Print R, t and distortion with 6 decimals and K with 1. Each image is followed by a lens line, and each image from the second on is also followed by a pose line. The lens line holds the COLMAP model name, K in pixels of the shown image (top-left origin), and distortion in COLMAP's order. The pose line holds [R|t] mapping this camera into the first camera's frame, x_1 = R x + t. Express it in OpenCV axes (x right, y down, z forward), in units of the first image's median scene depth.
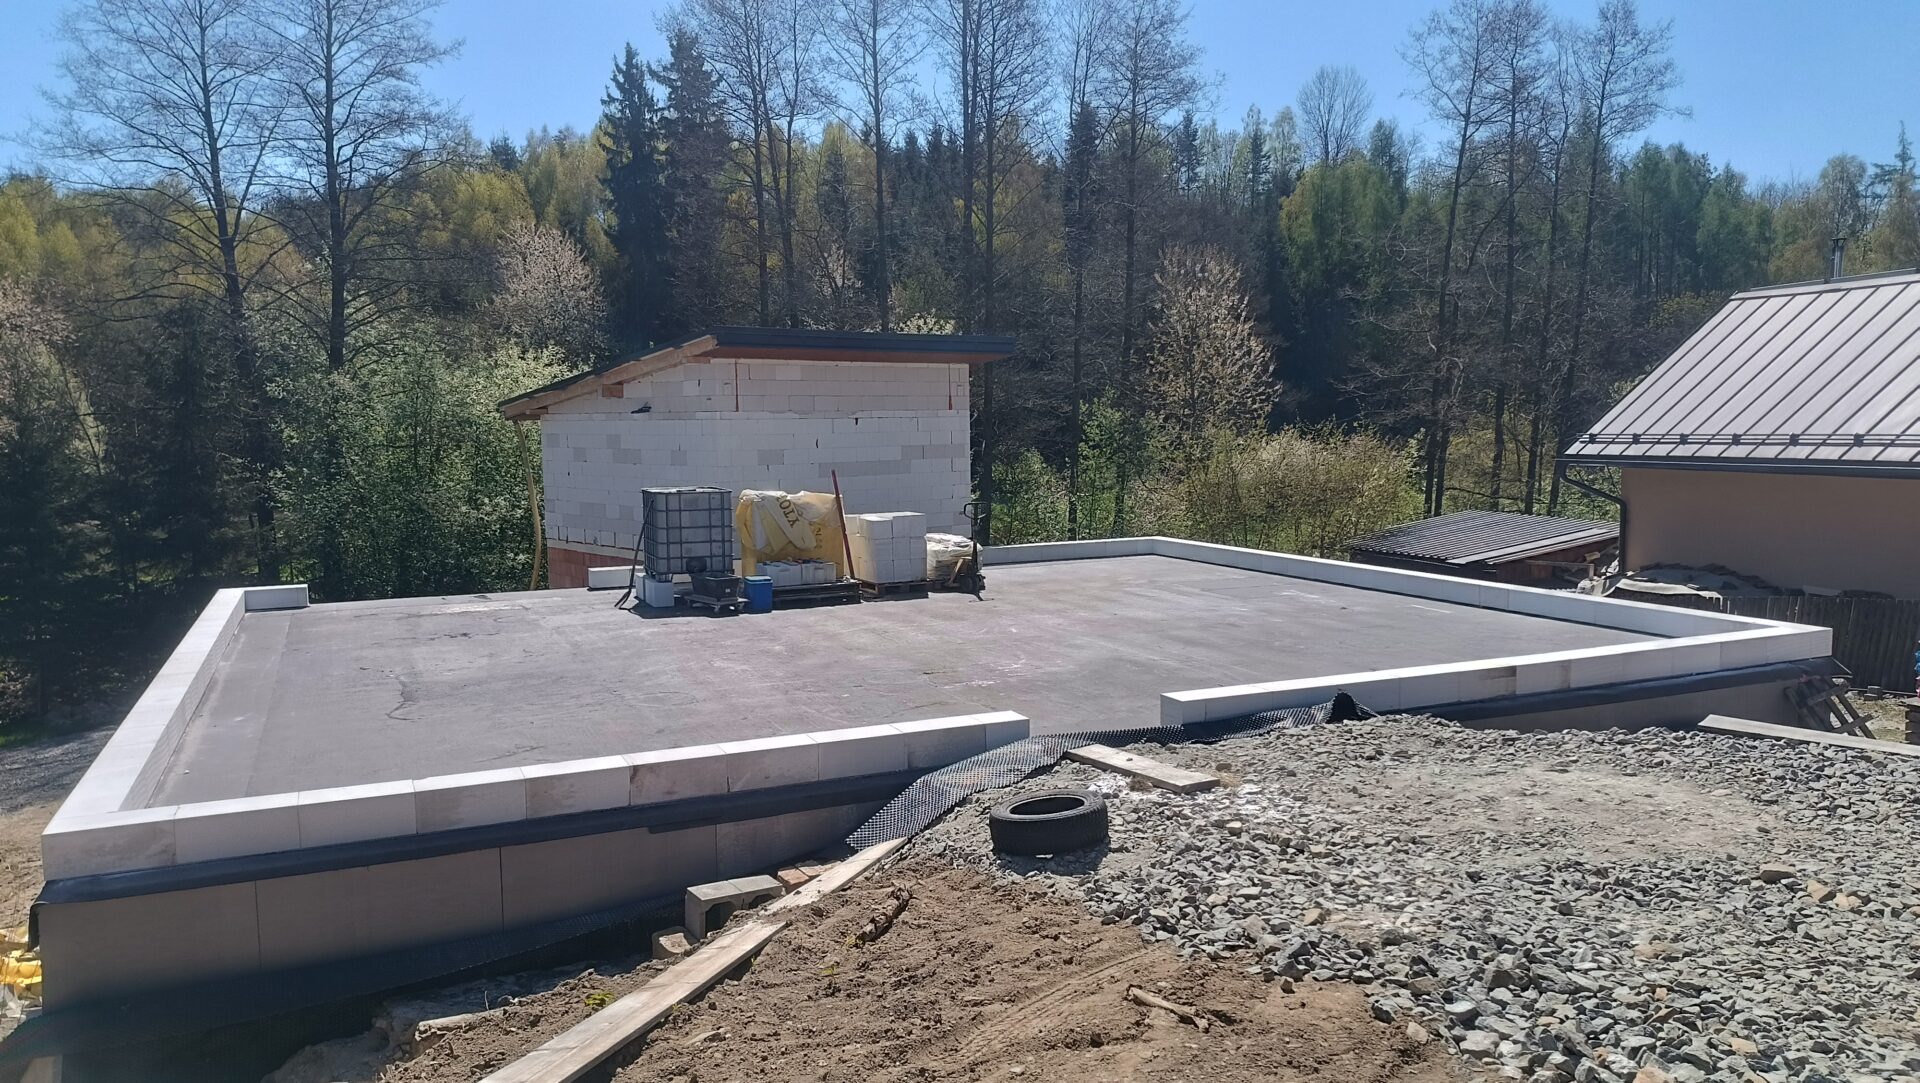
lens RADIAL K [[1350.2, 0, 960.0], [0, 1350.2, 541.5], [0, 0, 1]] dist [0.018477, 0.001540]
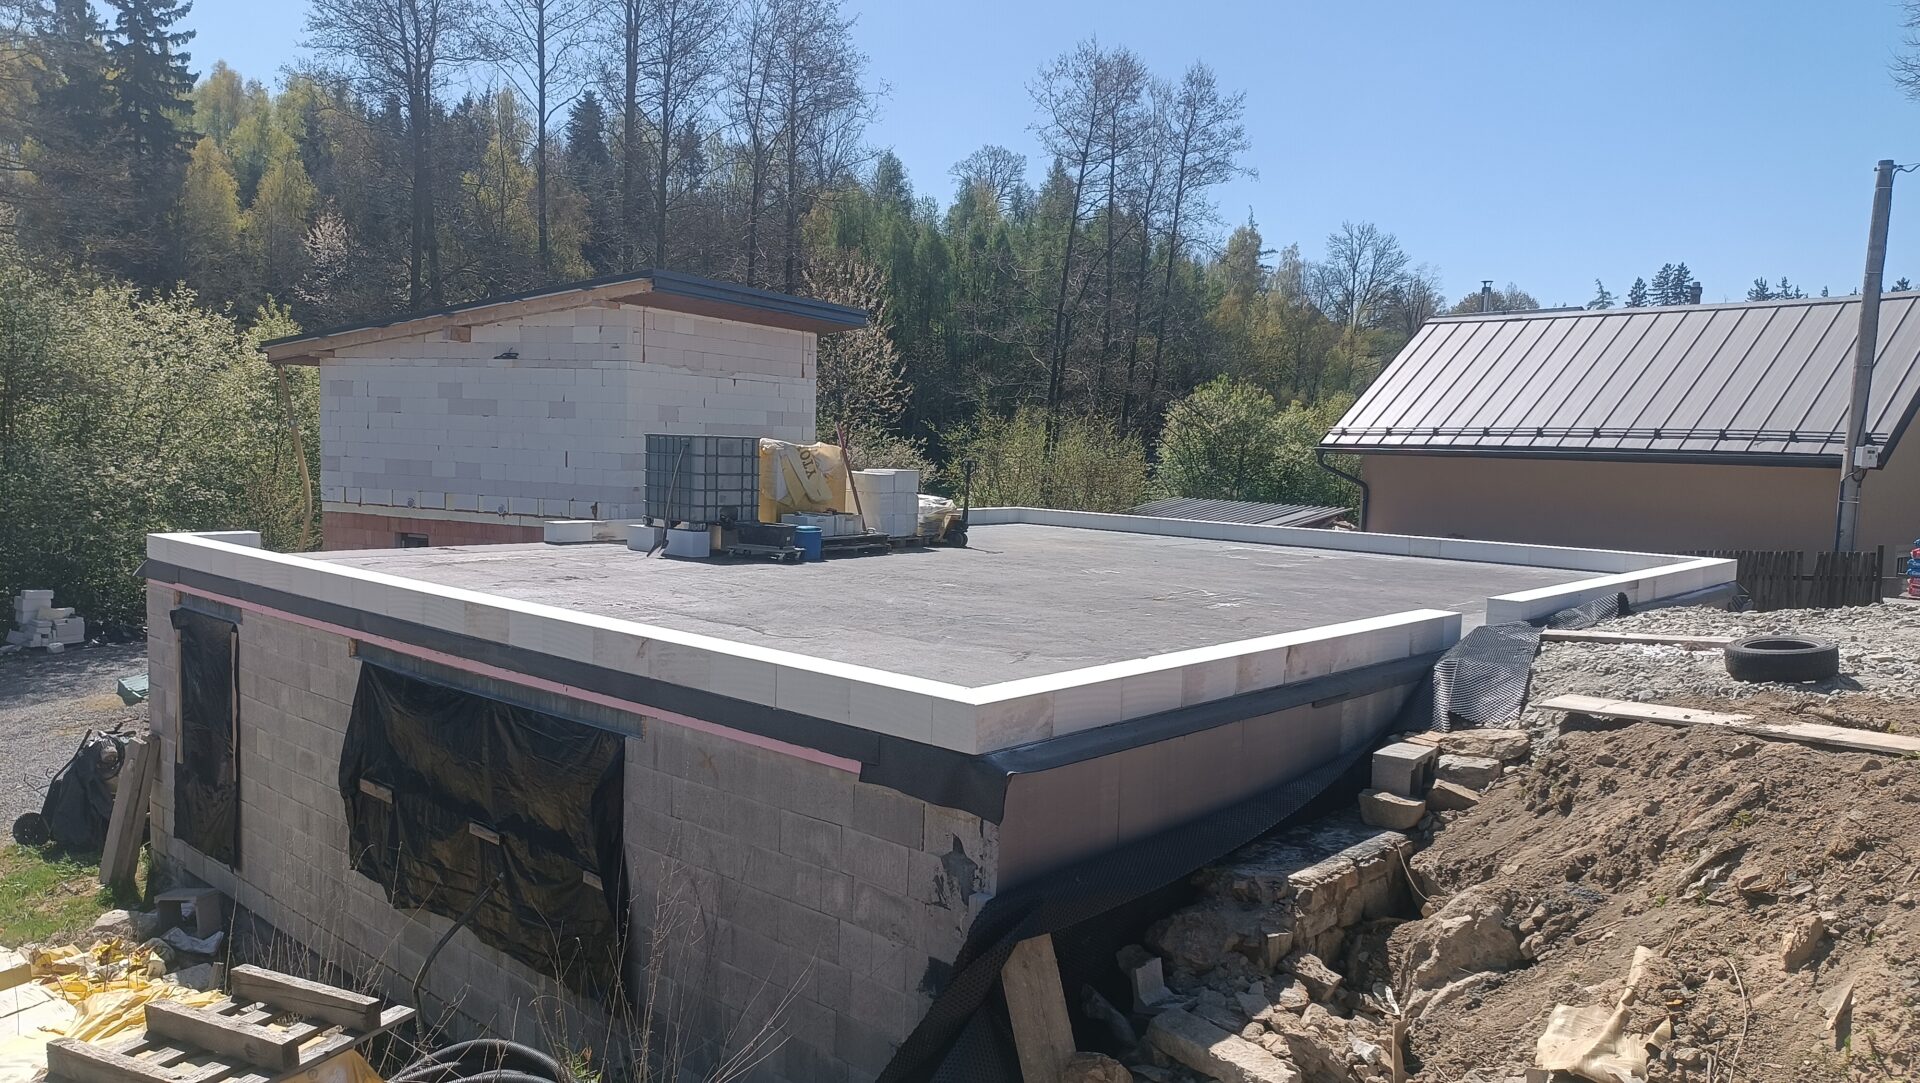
lens RADIAL K [[1347.7, 0, 961.0], [0, 1347.7, 507.0], [0, 0, 1]] dist [0.145170, -0.234210]
pose [[0.916308, 0.017596, 0.400088, -0.317063], [-0.003495, 0.999348, -0.035948, 0.034263], [-0.400459, 0.031541, 0.915772, 0.047103]]
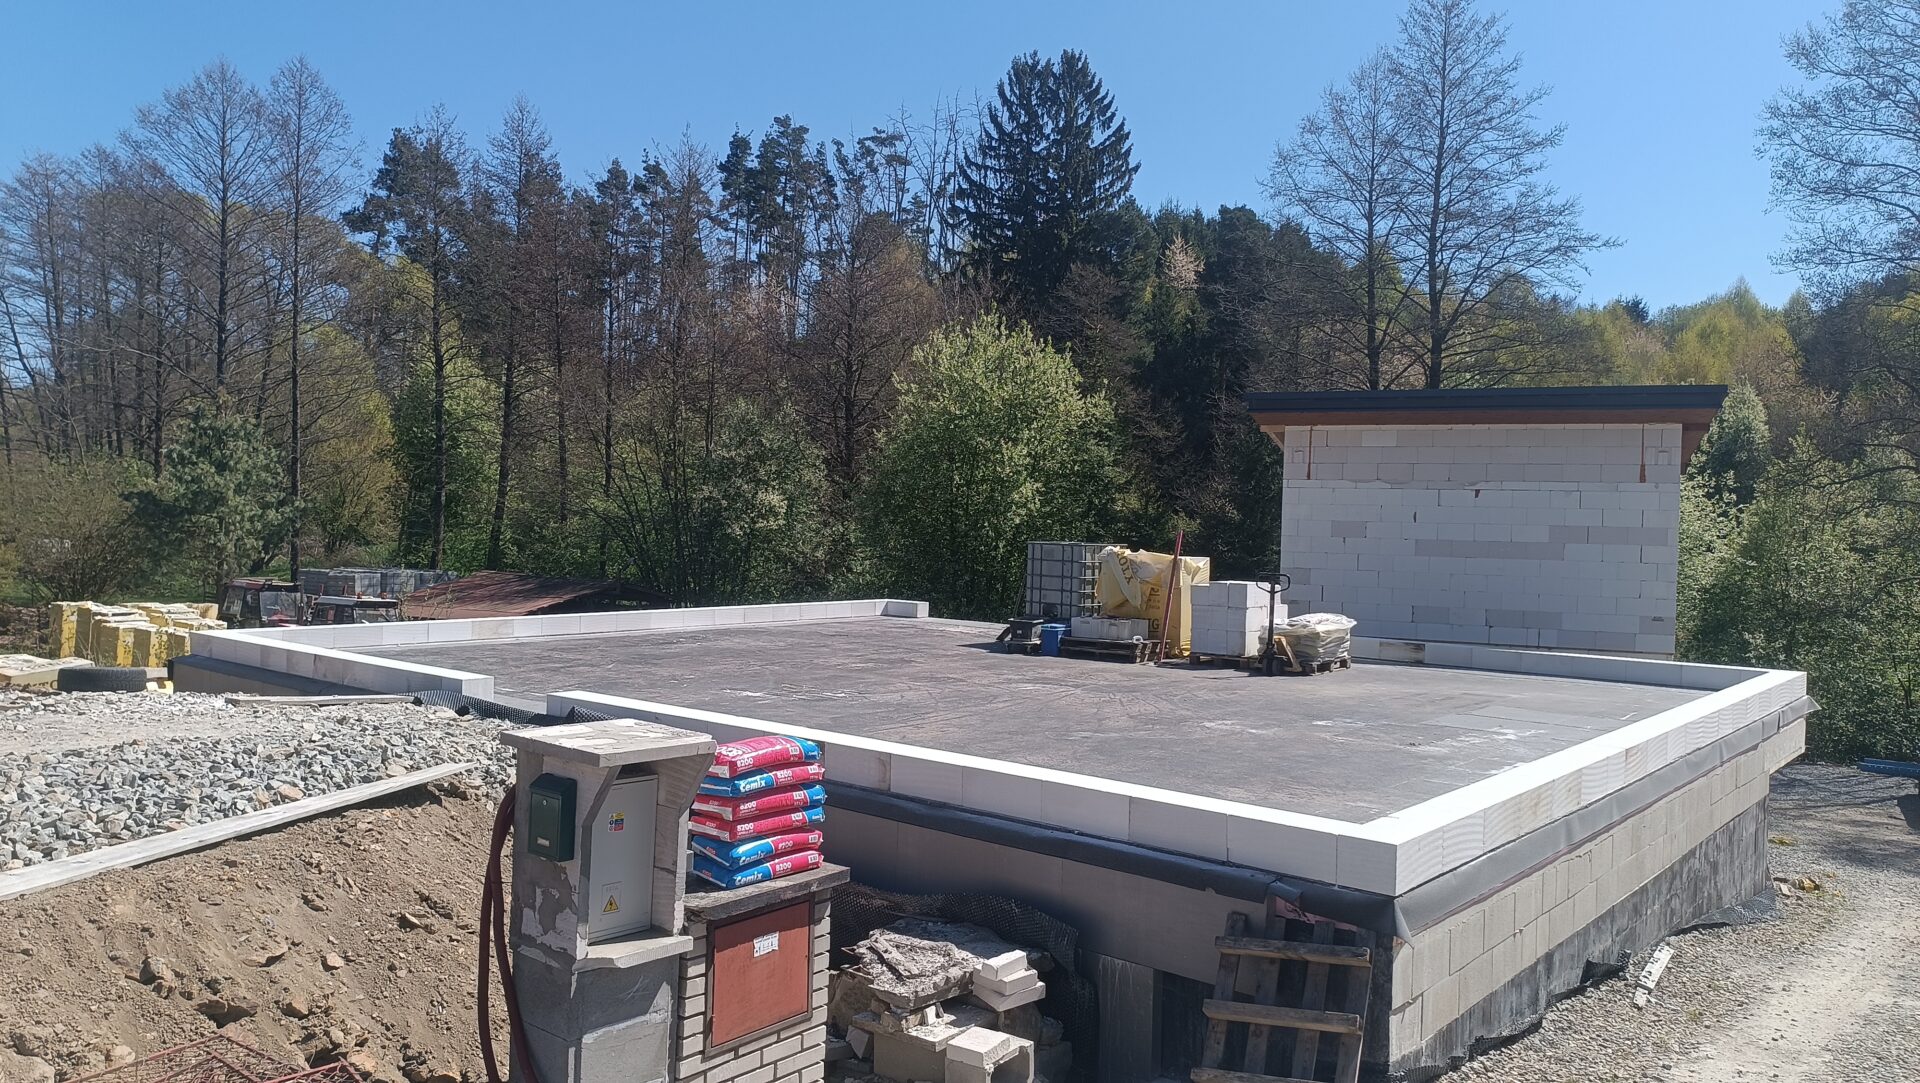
lens RADIAL K [[1350.2, 0, 960.0], [0, 1350.2, 541.5], [0, 0, 1]] dist [0.018477, 0.001540]
pose [[0.436607, 0.038507, -0.898828, 0.556655], [-0.110939, 0.993763, -0.011315, -0.013092], [0.892786, 0.104655, 0.438156, 0.336548]]
